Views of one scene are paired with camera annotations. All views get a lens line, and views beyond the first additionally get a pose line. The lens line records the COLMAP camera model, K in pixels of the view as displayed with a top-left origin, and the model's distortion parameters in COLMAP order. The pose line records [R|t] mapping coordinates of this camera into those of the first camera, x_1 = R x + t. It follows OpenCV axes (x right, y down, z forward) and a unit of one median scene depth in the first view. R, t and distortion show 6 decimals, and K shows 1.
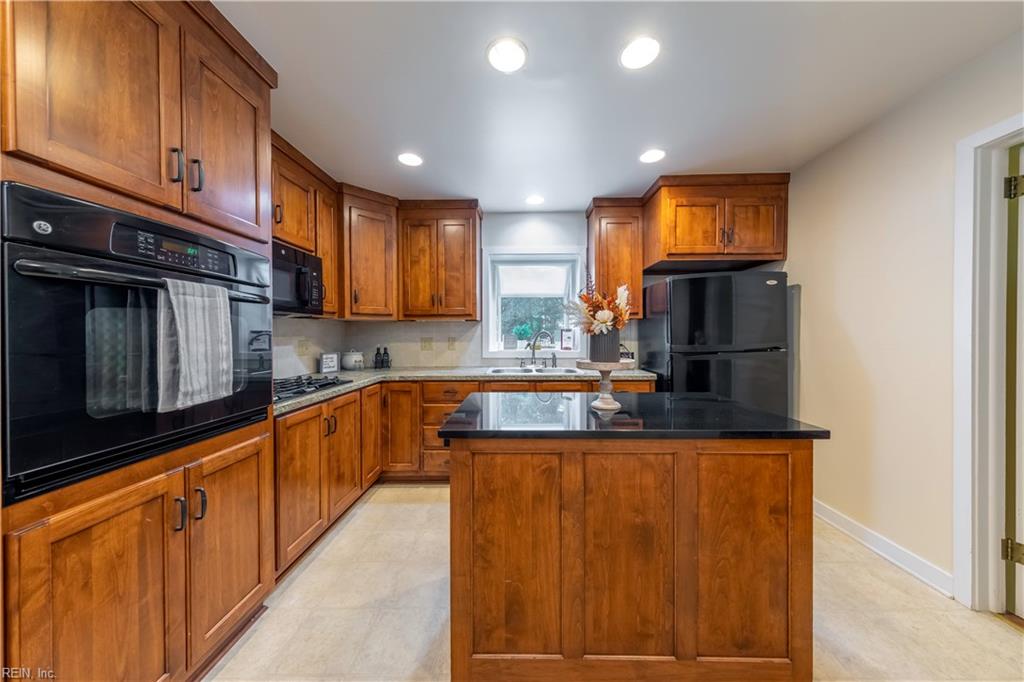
lens RADIAL K [[325.2, 0, 510.4], [0, 325.2, 338.5], [0, 0, 1]] dist [0.000942, -0.000051]
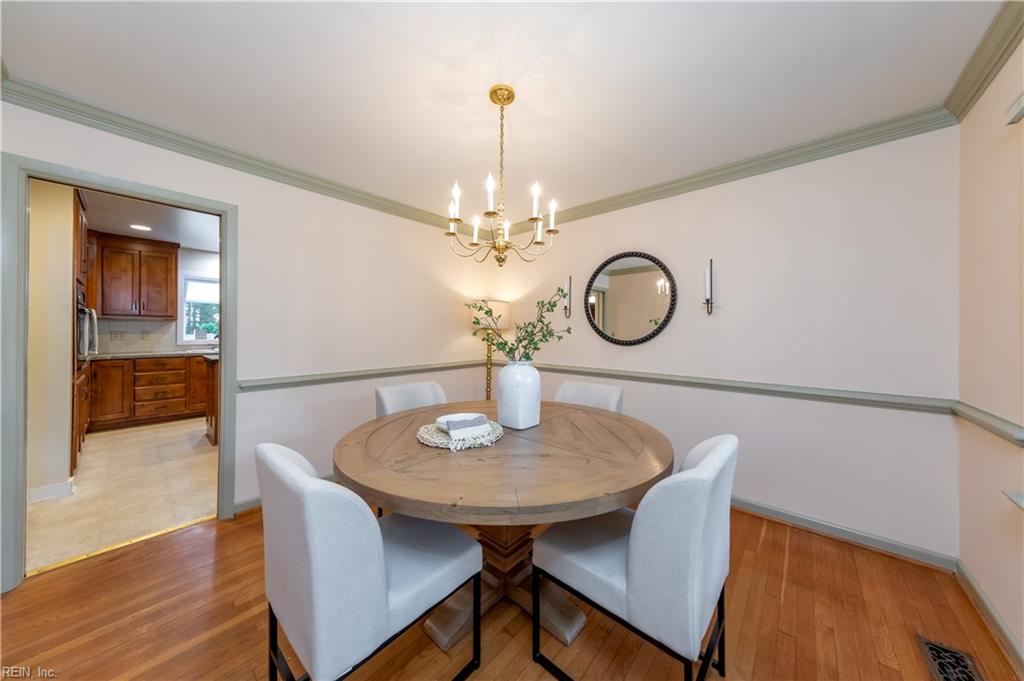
lens RADIAL K [[334.2, 0, 512.6], [0, 334.2, 331.8], [0, 0, 1]] dist [0.000691, 0.000023]
pose [[0.635032, 0.006888, 0.772455, -0.382216], [0.001389, 0.999948, -0.010058, 0.022515], [-0.772485, 0.007460, 0.634990, -1.508128]]
